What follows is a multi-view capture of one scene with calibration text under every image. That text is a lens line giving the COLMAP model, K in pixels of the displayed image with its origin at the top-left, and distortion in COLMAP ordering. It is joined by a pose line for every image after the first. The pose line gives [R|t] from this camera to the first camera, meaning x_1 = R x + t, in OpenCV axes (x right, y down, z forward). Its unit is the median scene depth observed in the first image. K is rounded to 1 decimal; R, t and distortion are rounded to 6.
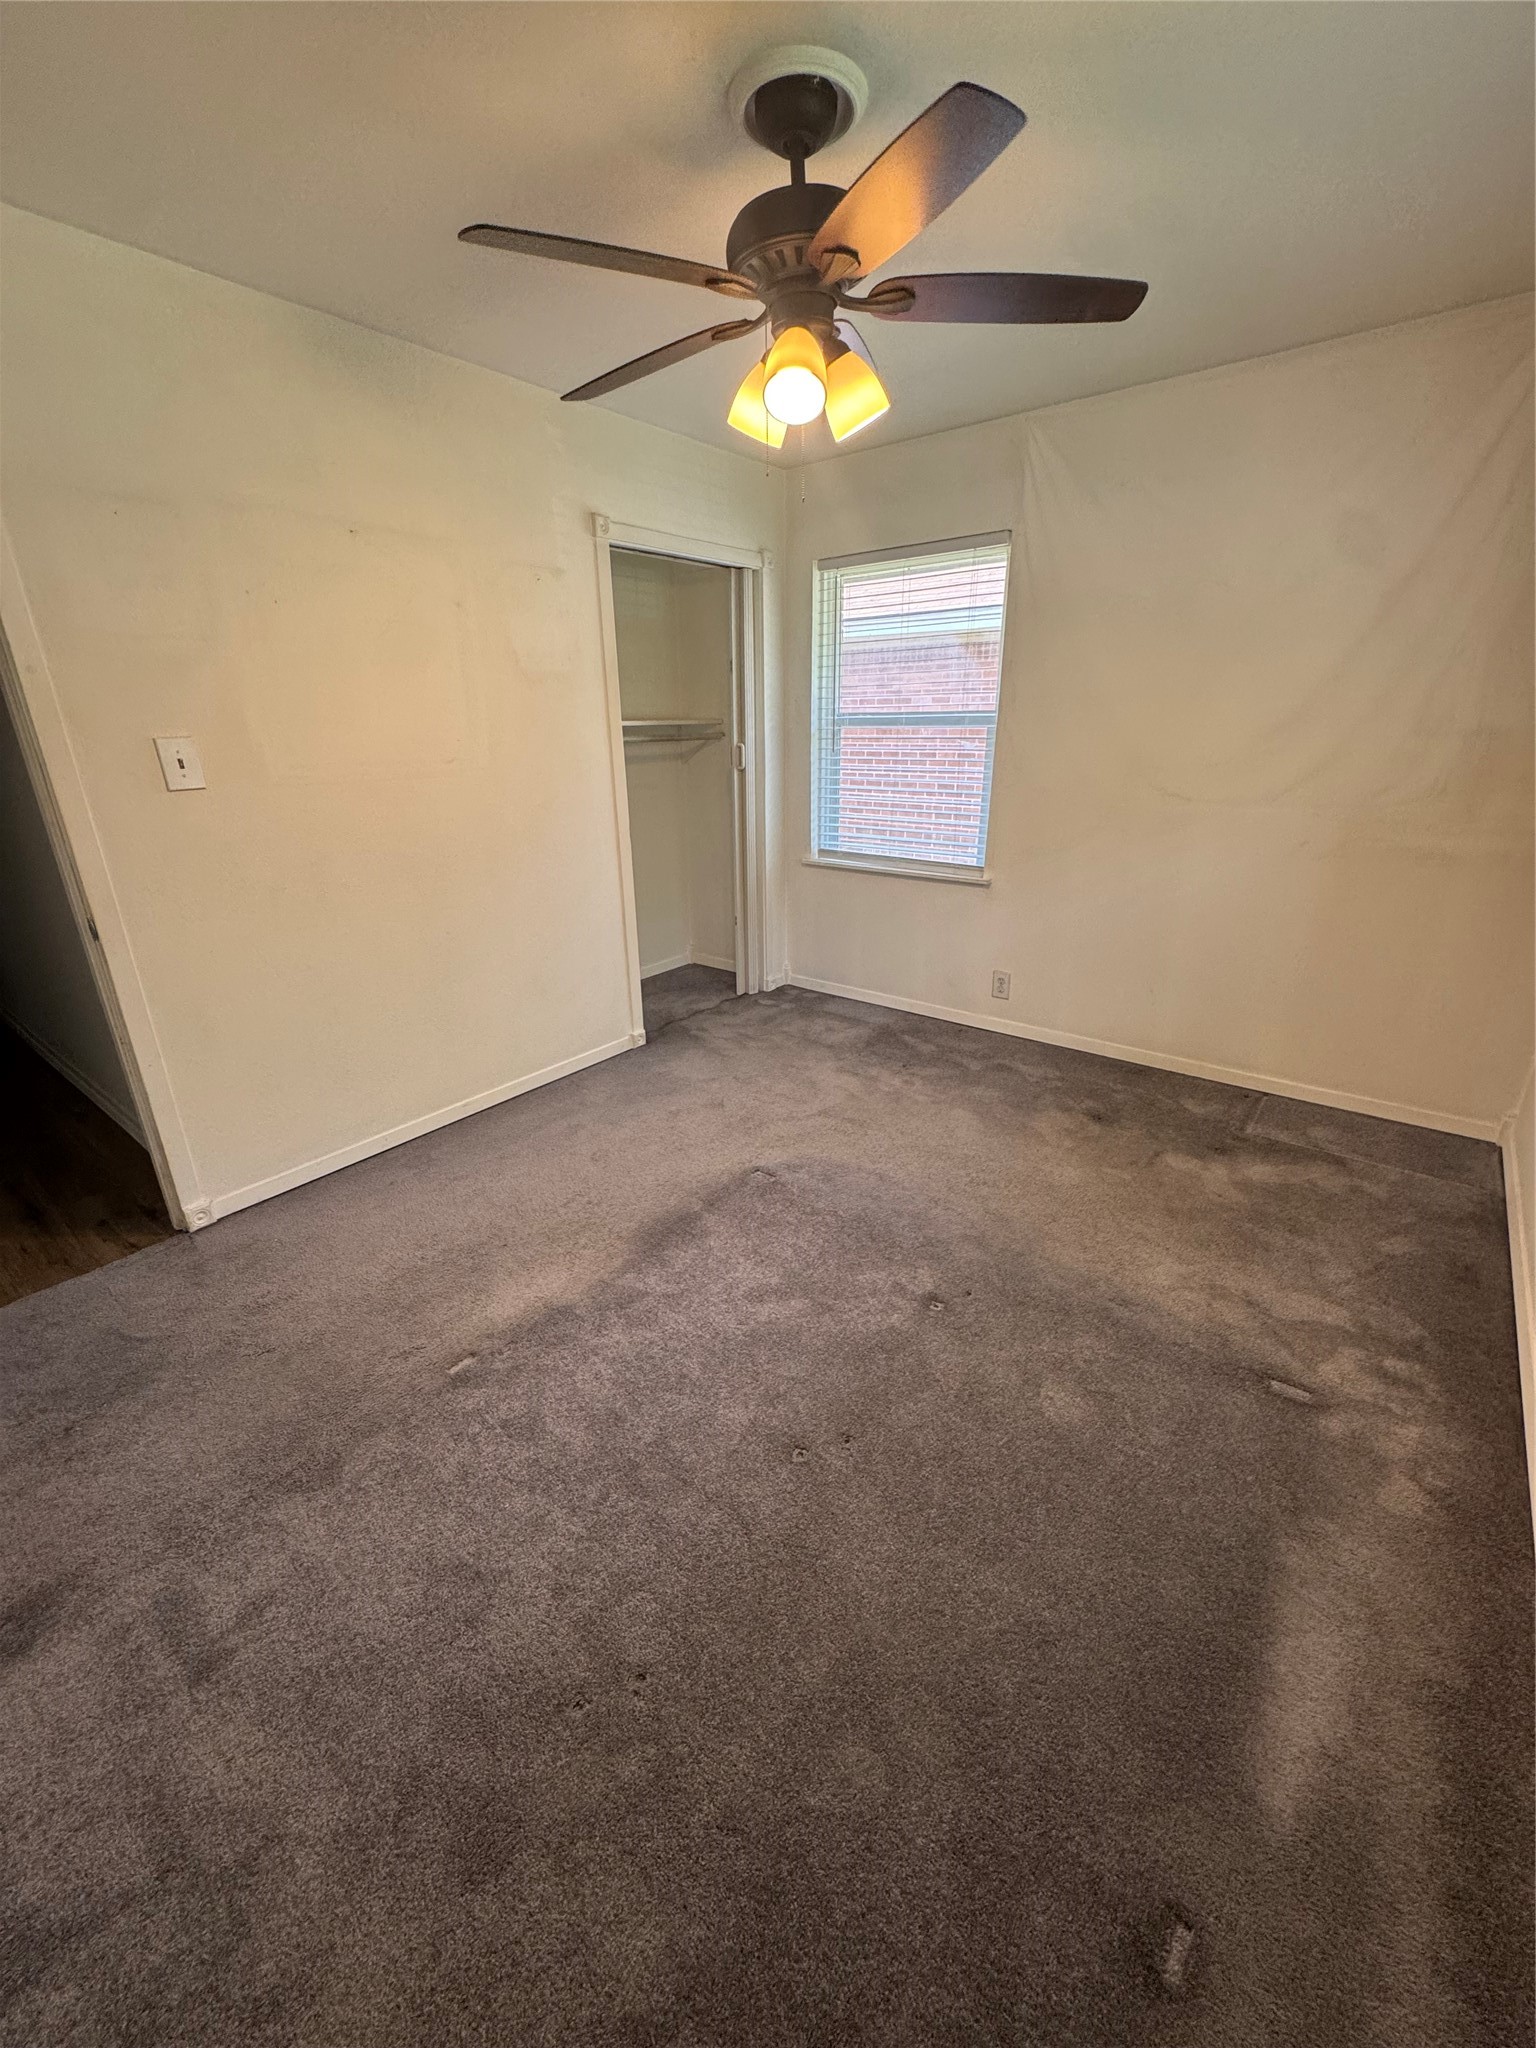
lens RADIAL K [[816.7, 0, 768.0], [0, 816.7, 1024.0], [0, 0, 1]] dist [-0.001534, -0.000031]
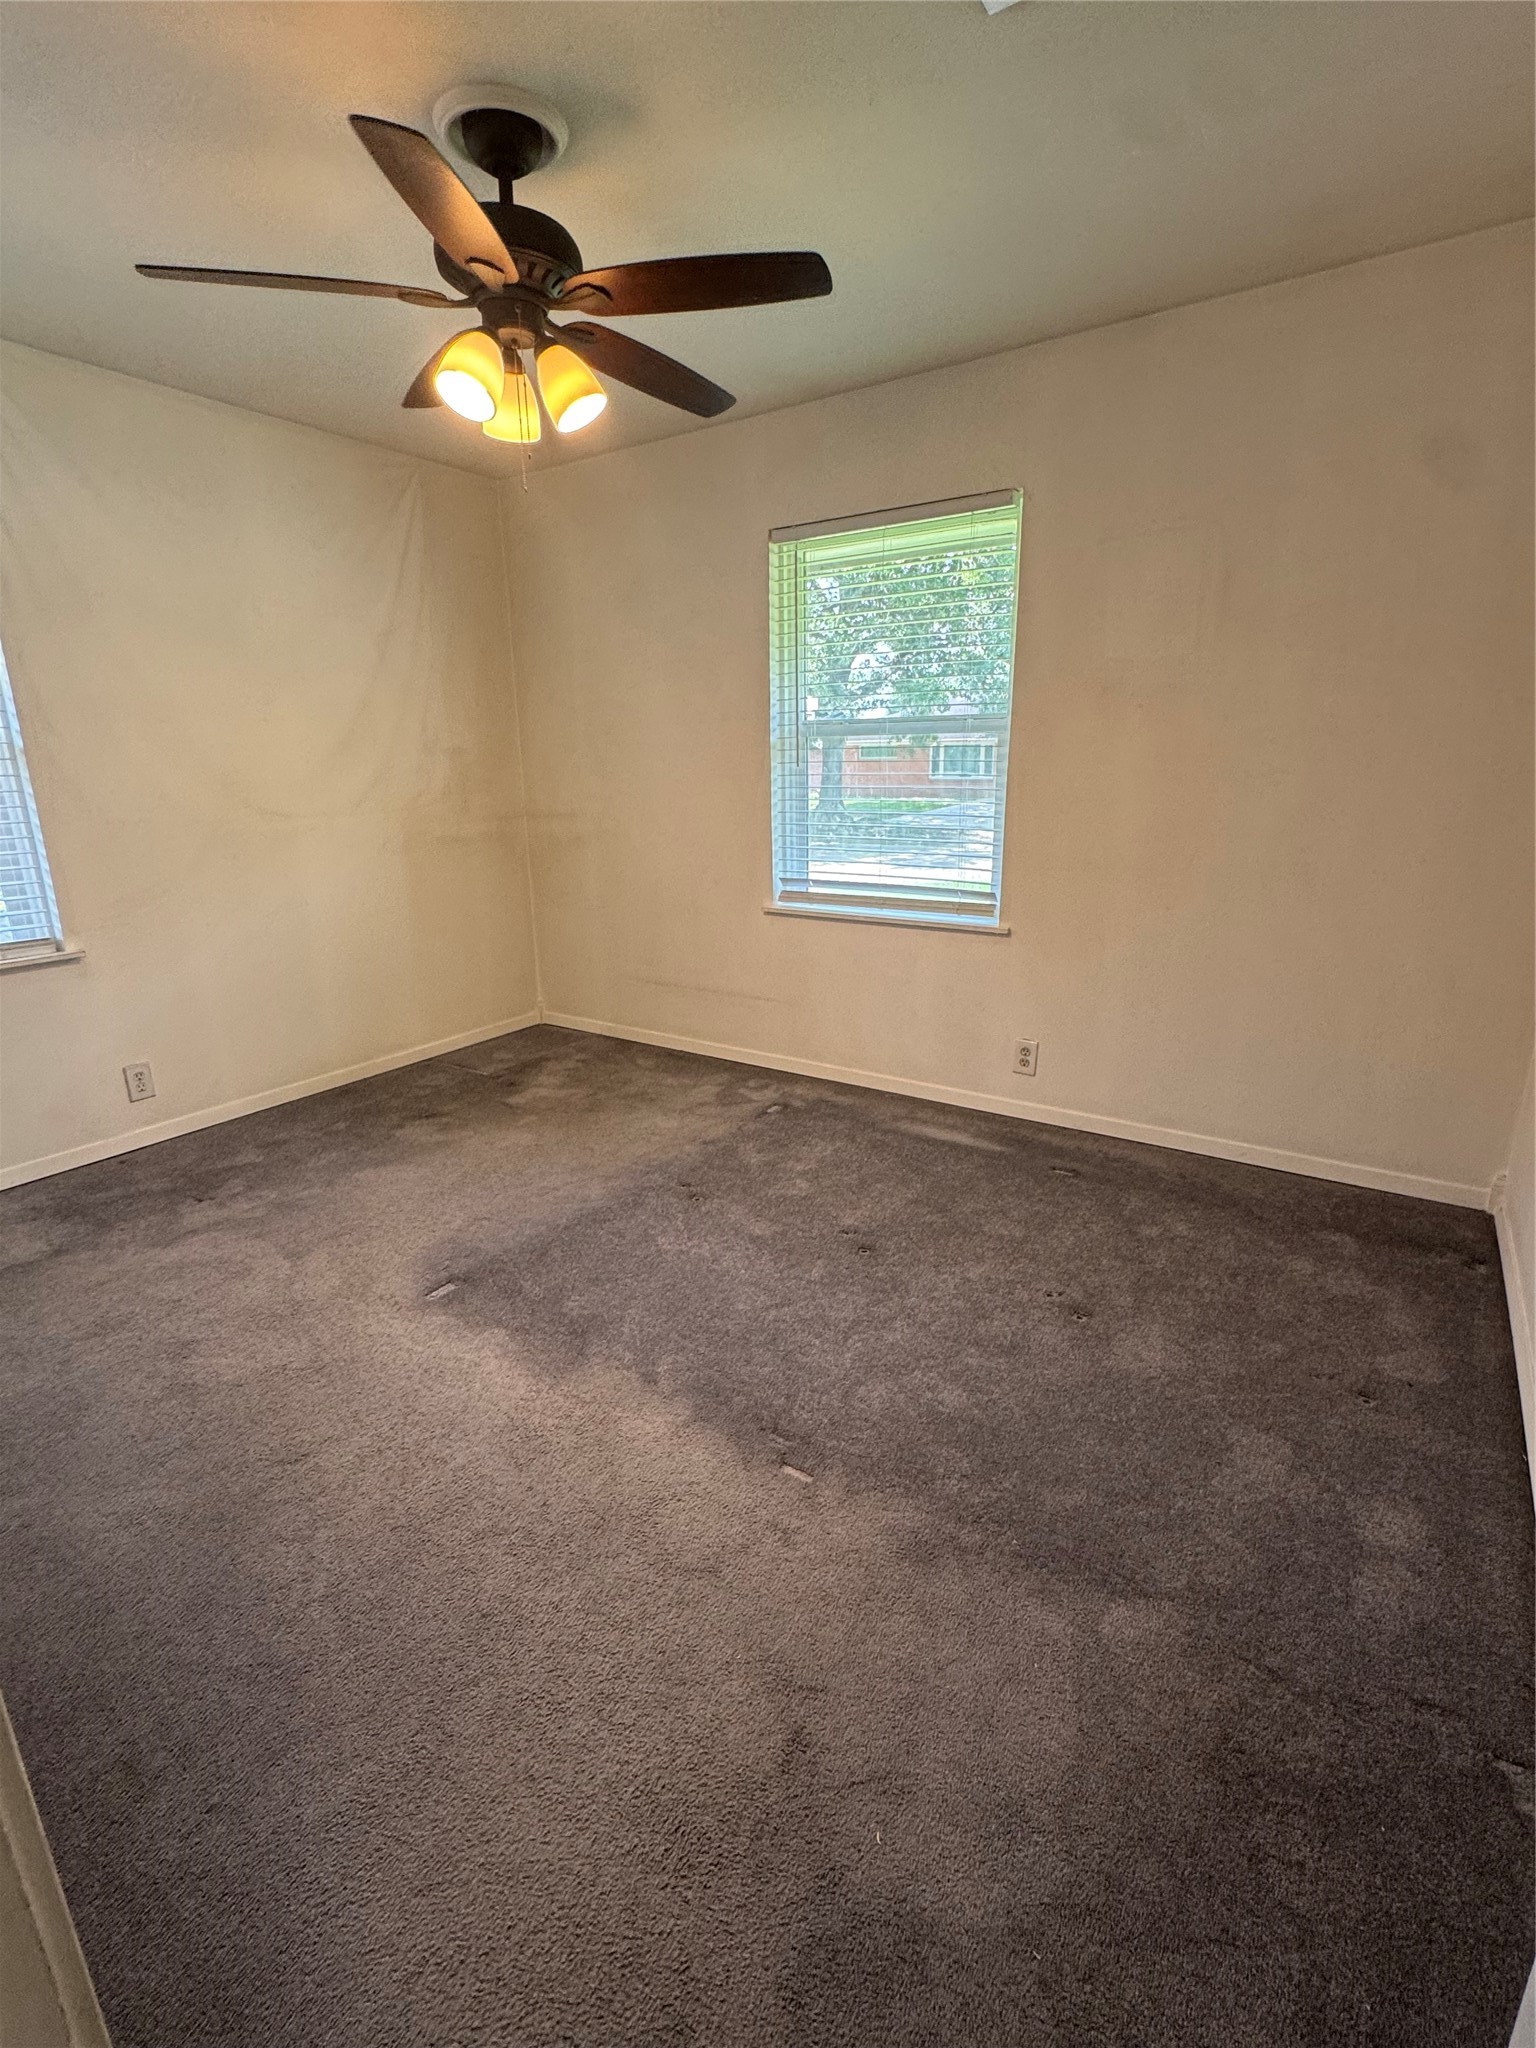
lens RADIAL K [[943.0, 0, 768.0], [0, 943.0, 1024.0], [0, 0, 1]] dist [-0.000103, -0.000080]
pose [[-0.079203, -0.253801, 0.964008, -0.728585], [0.365004, 0.892506, 0.264964, -0.142826], [-0.927631, 0.372852, 0.021949, 0.536274]]
